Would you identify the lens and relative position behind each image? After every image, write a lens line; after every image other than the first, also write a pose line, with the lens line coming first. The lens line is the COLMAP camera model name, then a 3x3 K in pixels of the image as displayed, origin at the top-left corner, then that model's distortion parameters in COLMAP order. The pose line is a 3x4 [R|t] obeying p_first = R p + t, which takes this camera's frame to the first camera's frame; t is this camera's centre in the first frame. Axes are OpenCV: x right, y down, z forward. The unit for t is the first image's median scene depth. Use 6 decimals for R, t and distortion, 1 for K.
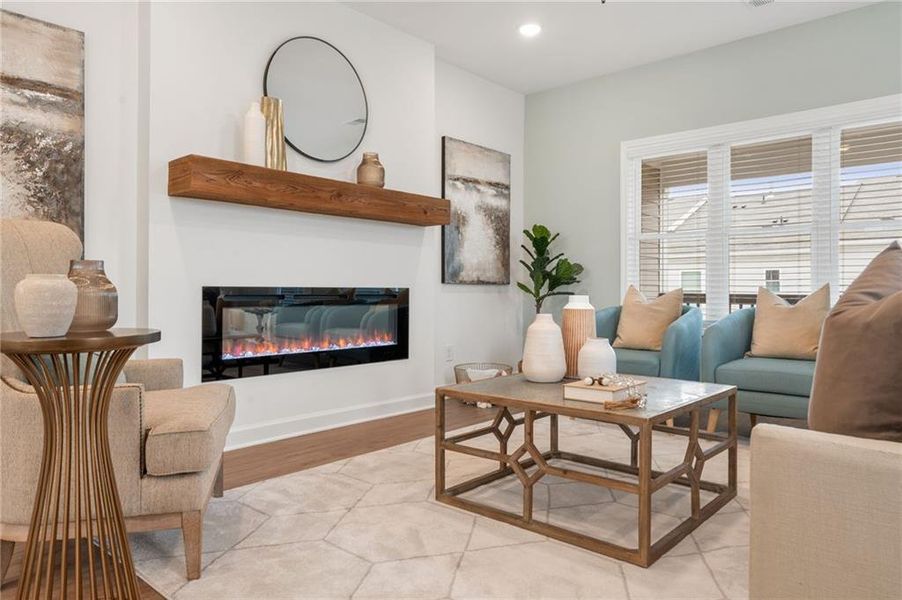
lens RADIAL K [[593.3, 0, 448.5], [0, 593.3, 293.2], [0, 0, 1]] dist [0.000327, -0.003657]
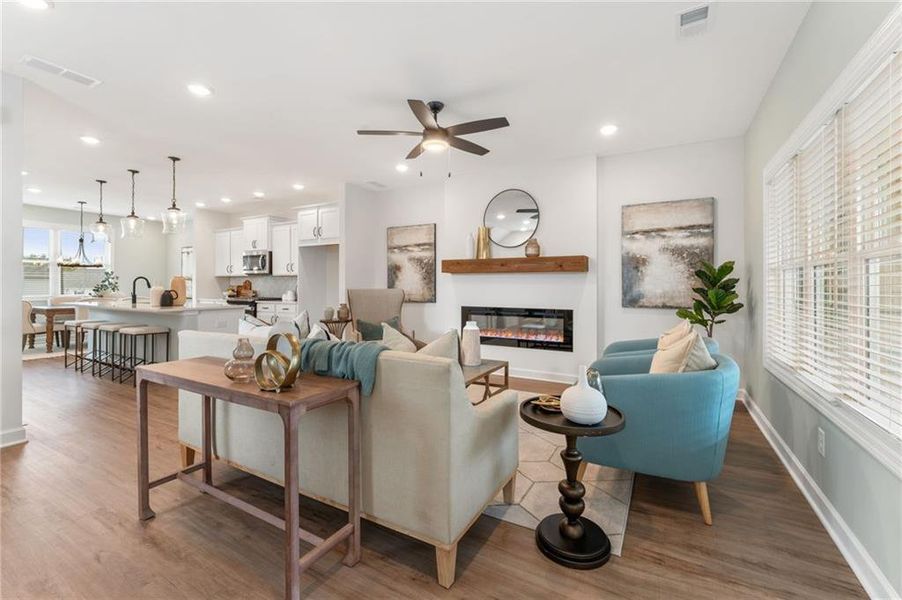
lens RADIAL K [[389.3, 0, 454.8], [0, 389.3, 289.1], [0, 0, 1]] dist [-0.003826, 0.000647]
pose [[0.219552, 0.005673, -0.975584, 1.206030], [-0.006850, 0.999967, 0.004273, -0.089411], [0.975577, 0.005744, 0.219583, 0.562420]]
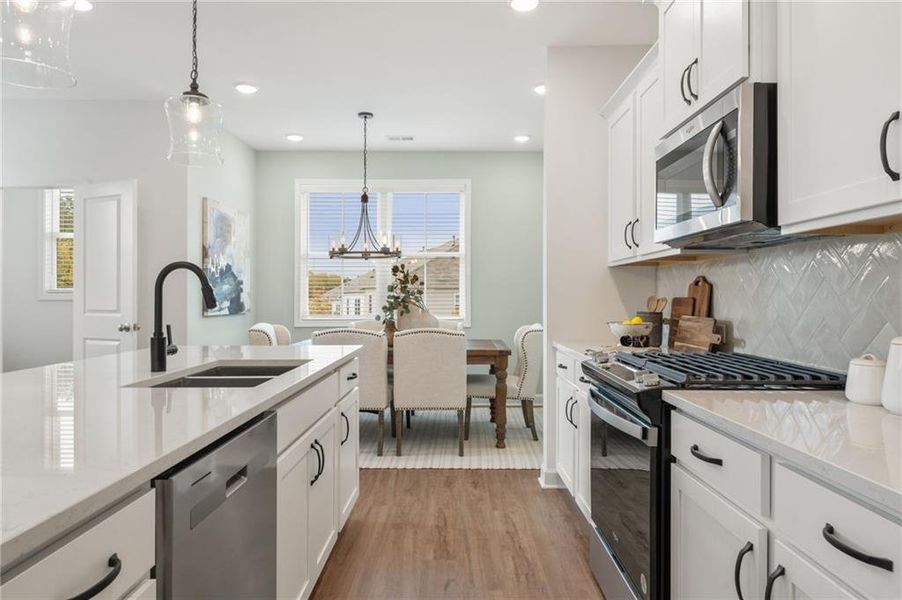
lens RADIAL K [[593.3, 0, 442.6], [0, 593.3, 295.5], [0, 0, 1]] dist [0.000327, -0.003657]
pose [[-0.751667, -0.007692, -0.659498, -0.573911], [-0.007616, 0.999967, -0.002982, -0.090547], [0.659499, 0.002781, -0.751700, 0.242332]]
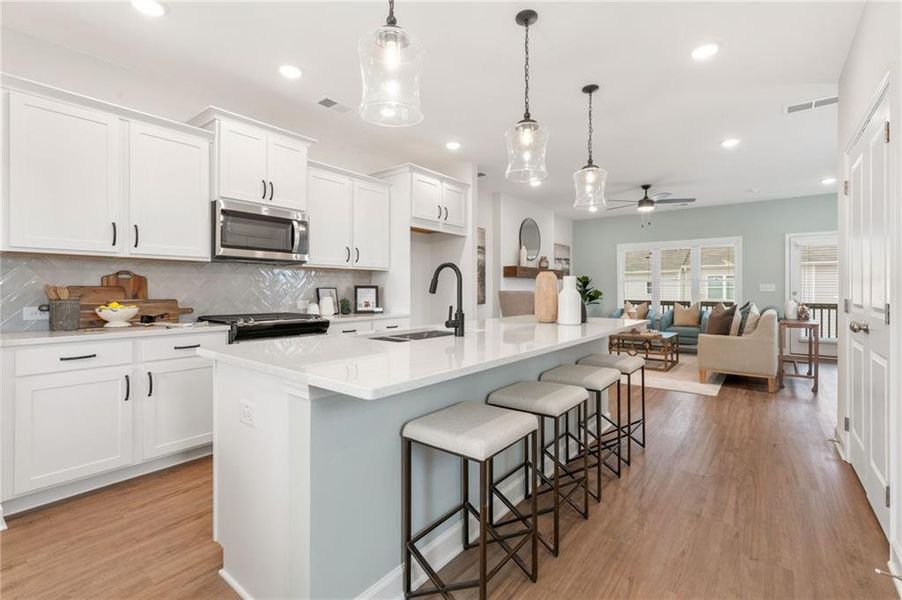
lens RADIAL K [[404.2, 0, 453.3], [0, 404.2, 289.9], [0, 0, 1]] dist [0.000436, -0.001595]
pose [[0.997774, -0.002805, 0.066623, -0.810399], [0.003052, 0.999989, -0.003614, -0.079708], [-0.066612, 0.003810, 0.997772, -1.062891]]
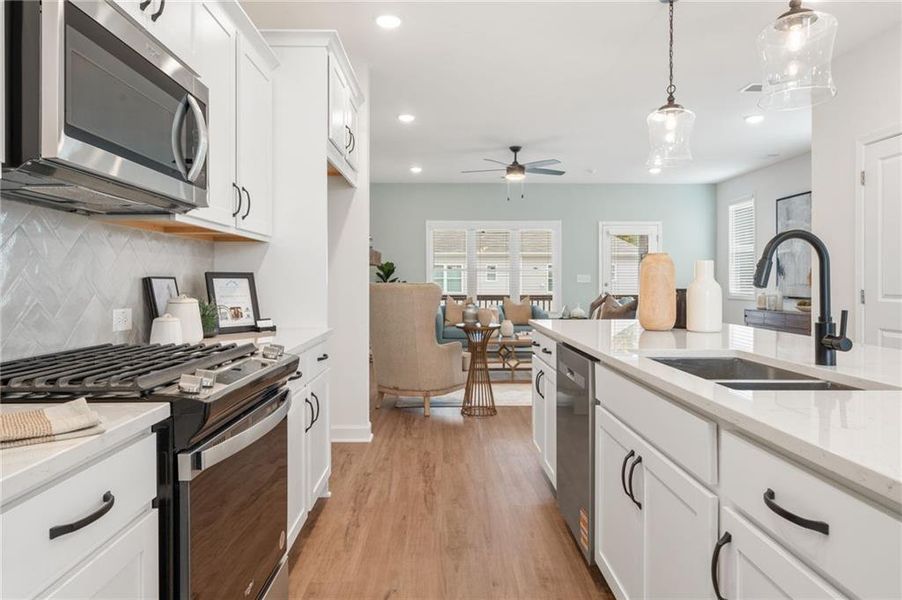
lens RADIAL K [[551.7, 0, 452.6], [0, 551.7, 280.0], [0, 0, 1]] dist [0.003041, -0.002272]
pose [[0.731795, -0.002974, 0.681518, -1.316661], [0.006722, 0.999973, -0.002854, -0.083240], [-0.681491, 0.006670, 0.731796, -0.563954]]
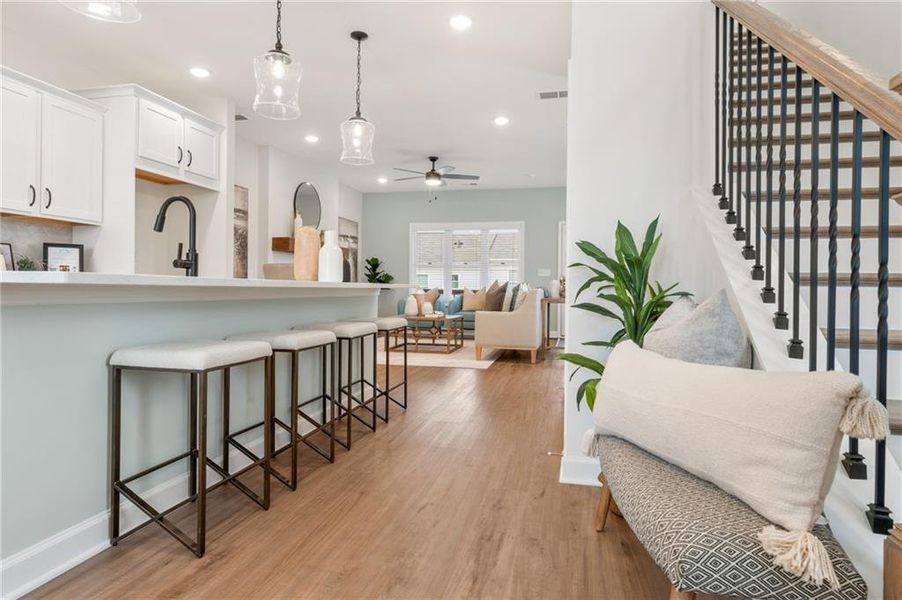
lens RADIAL K [[509.1, 0, 449.9], [0, 509.1, 289.5], [0, 0, 1]] dist [0.002980, -0.002787]
pose [[0.876724, 0.005630, 0.480960, -0.784917], [-0.006407, 0.999979, -0.000026, 0.001740], [-0.480950, -0.003059, 0.876742, -1.217158]]
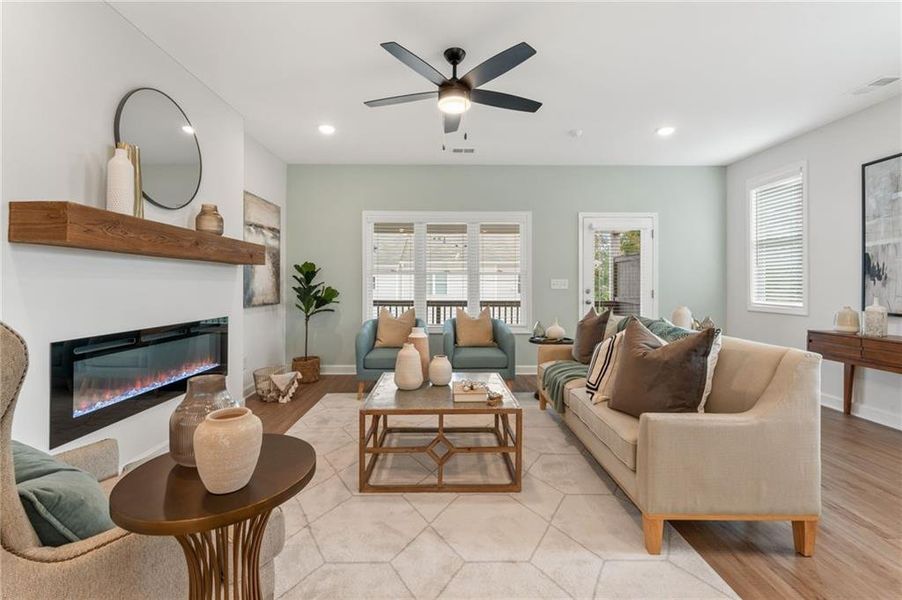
lens RADIAL K [[389.3, 0, 446.0], [0, 389.3, 284.3], [0, 0, 1]] dist [-0.003826, 0.000647]
pose [[0.740644, -0.001619, 0.671896, -0.347535], [0.004078, 0.999990, -0.002086, -0.091004], [-0.671886, 0.004284, 0.740642, 0.154760]]
